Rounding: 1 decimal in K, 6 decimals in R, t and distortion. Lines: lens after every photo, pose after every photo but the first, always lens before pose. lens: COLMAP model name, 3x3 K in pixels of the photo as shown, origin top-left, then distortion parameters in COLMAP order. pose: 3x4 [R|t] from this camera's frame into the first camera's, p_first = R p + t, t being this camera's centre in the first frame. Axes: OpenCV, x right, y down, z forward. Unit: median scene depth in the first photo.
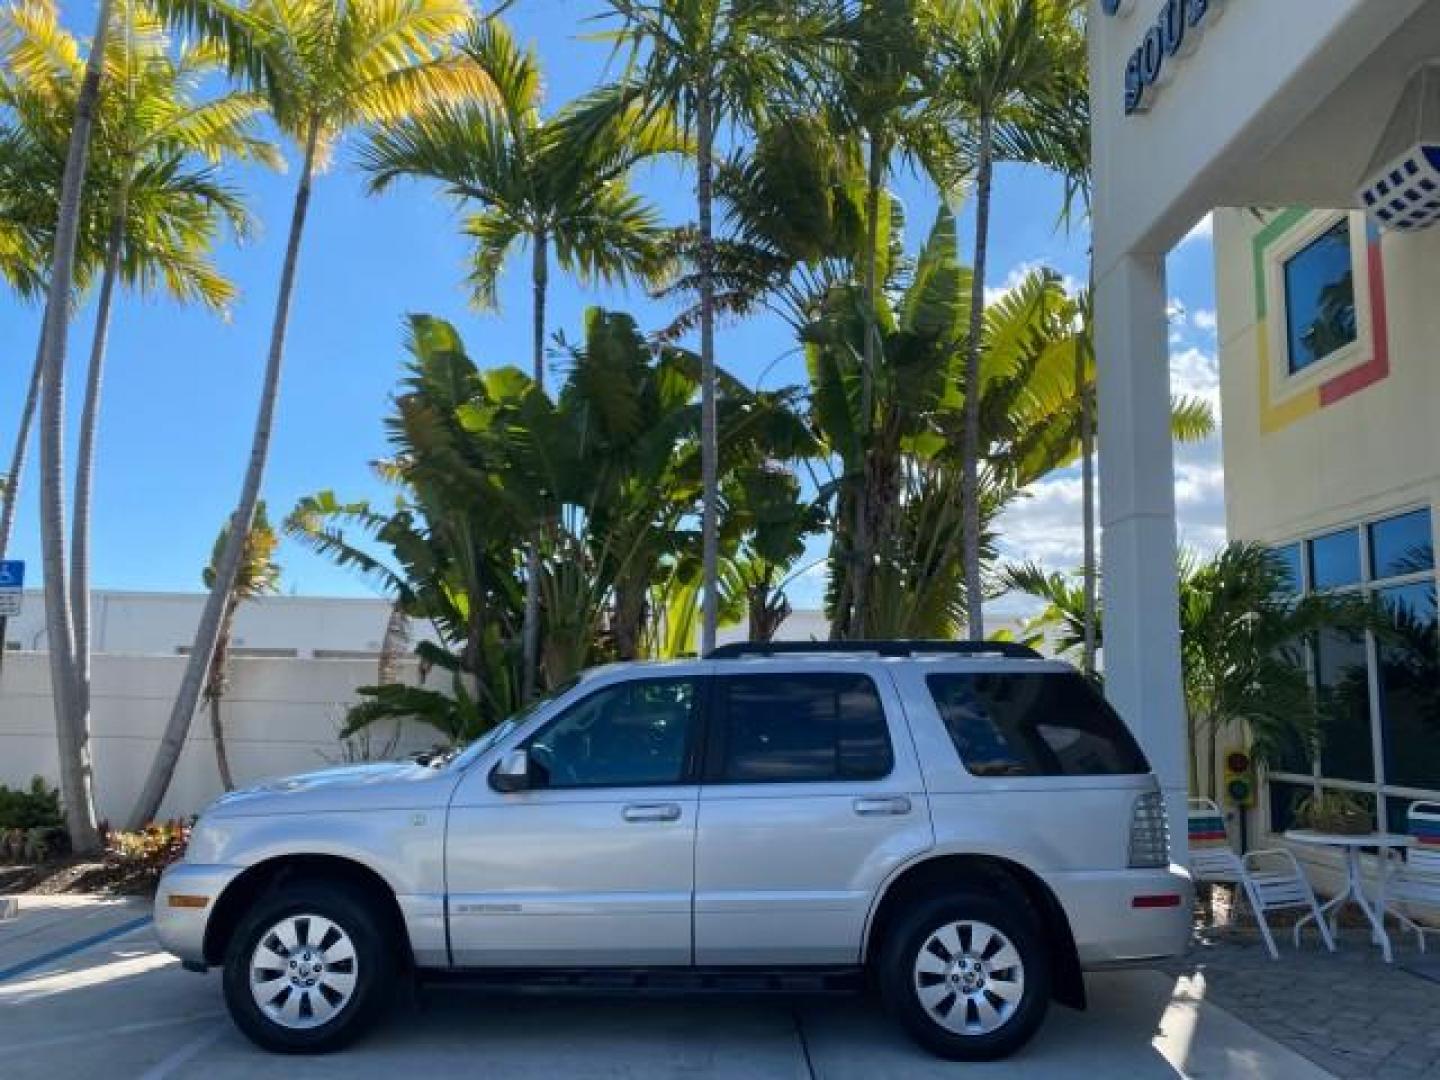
lens RADIAL K [[1106.0, 0, 723.0], [0, 1106.0, 536.0], [0, 0, 1]] dist [0.032743, -0.033915]
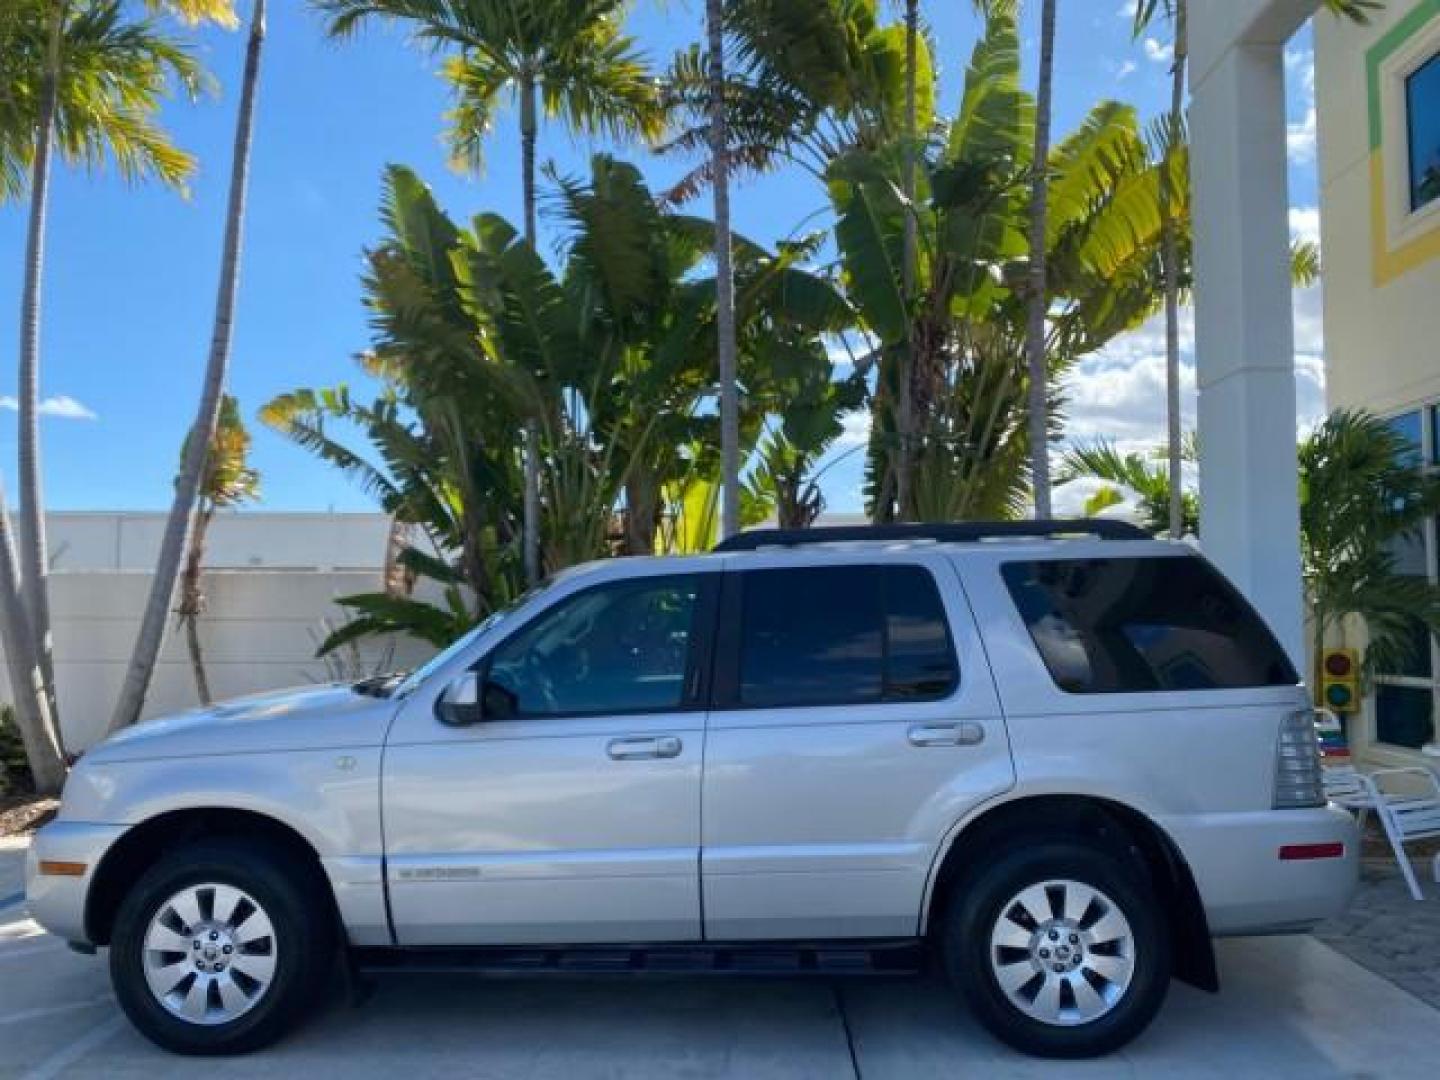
lens RADIAL K [[1106.0, 0, 724.1], [0, 1106.0, 538.0], [0, 0, 1]] dist [0.032743, -0.033915]
pose [[0.999127, -0.023584, -0.034482, 0.010680], [0.026273, 0.996472, 0.079706, 0.022511], [0.032481, -0.080543, 0.996222, 0.126115]]
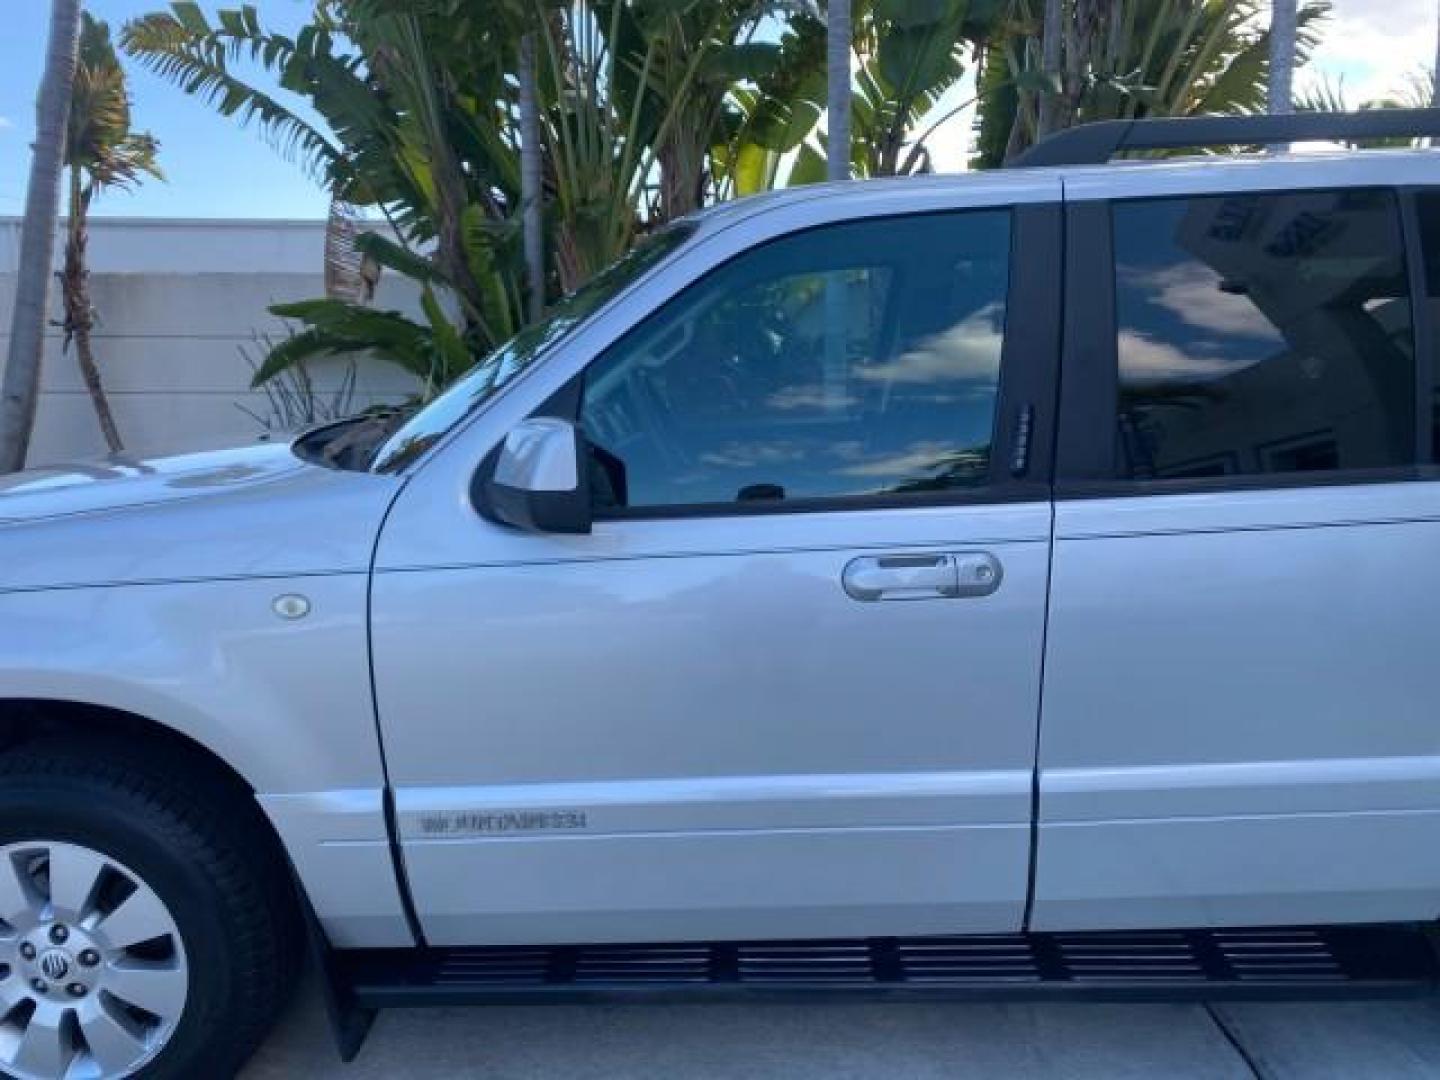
lens RADIAL K [[1106.0, 0, 711.9], [0, 1106.0, 527.3], [0, 0, 1]] dist [0.032743, -0.033915]
pose [[0.999733, -0.019494, -0.012445, -0.066382], [0.022385, 0.950860, 0.308811, 0.061218], [0.005814, -0.309007, 0.951042, 0.336883]]
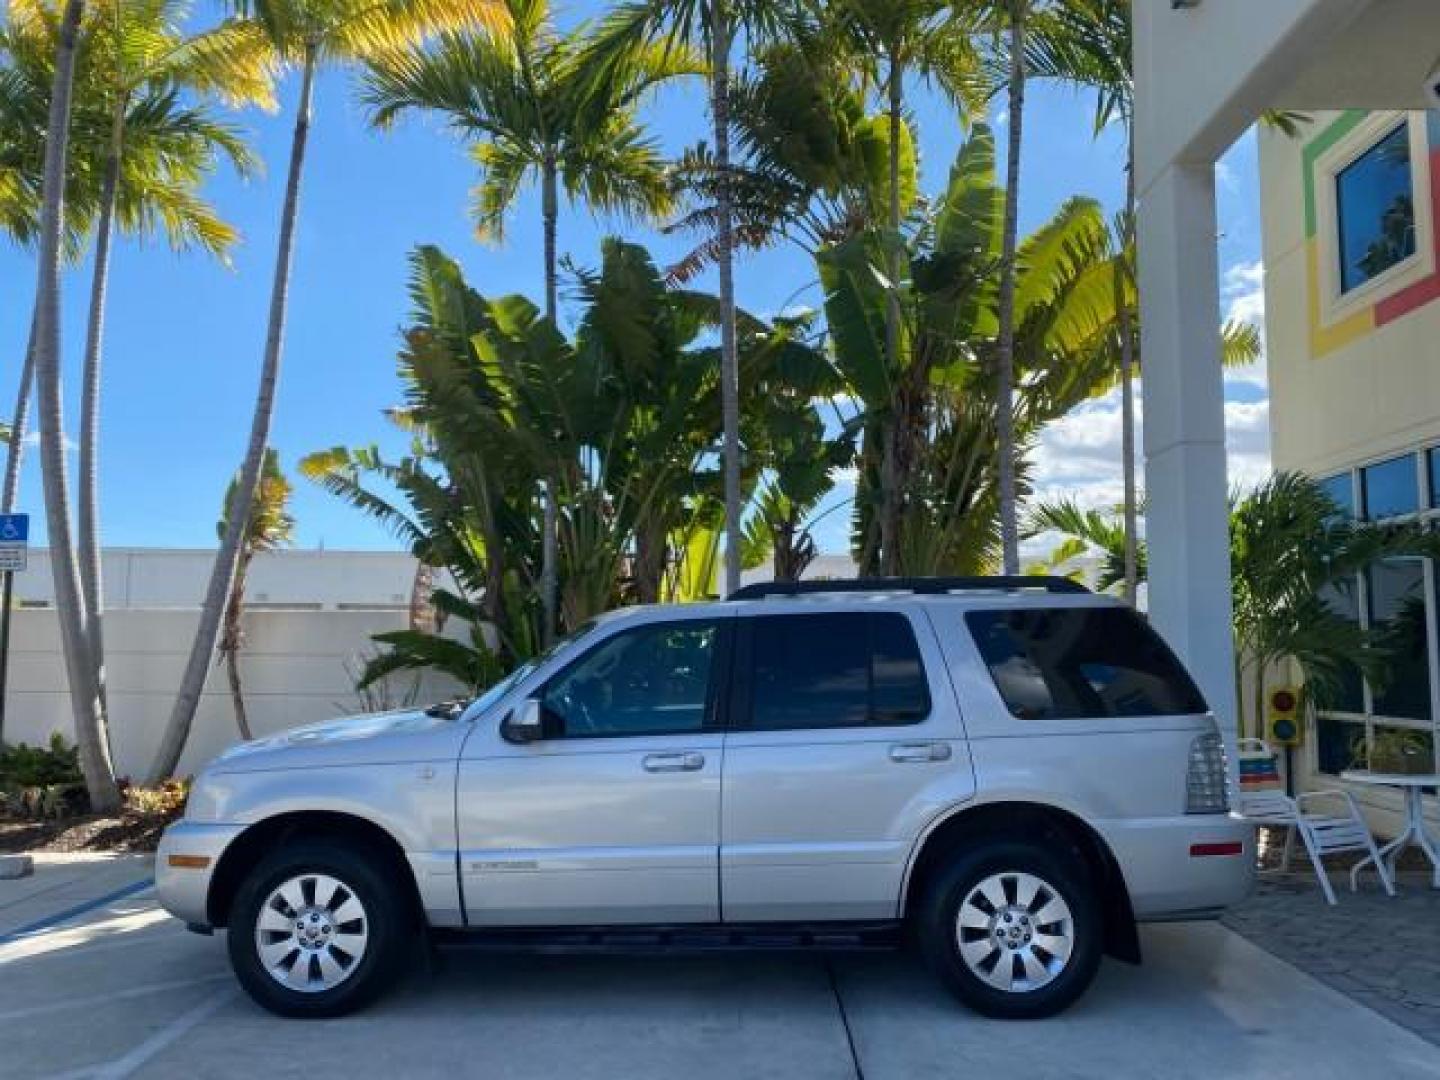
lens RADIAL K [[1106.0, 0, 724.3], [0, 1106.0, 533.9], [0, 0, 1]] dist [0.032743, -0.033915]
pose [[0.999610, -0.017914, -0.021445, 0.001118], [0.018837, 0.998870, 0.043627, 0.008029], [0.020640, -0.044014, 0.998818, 0.036552]]
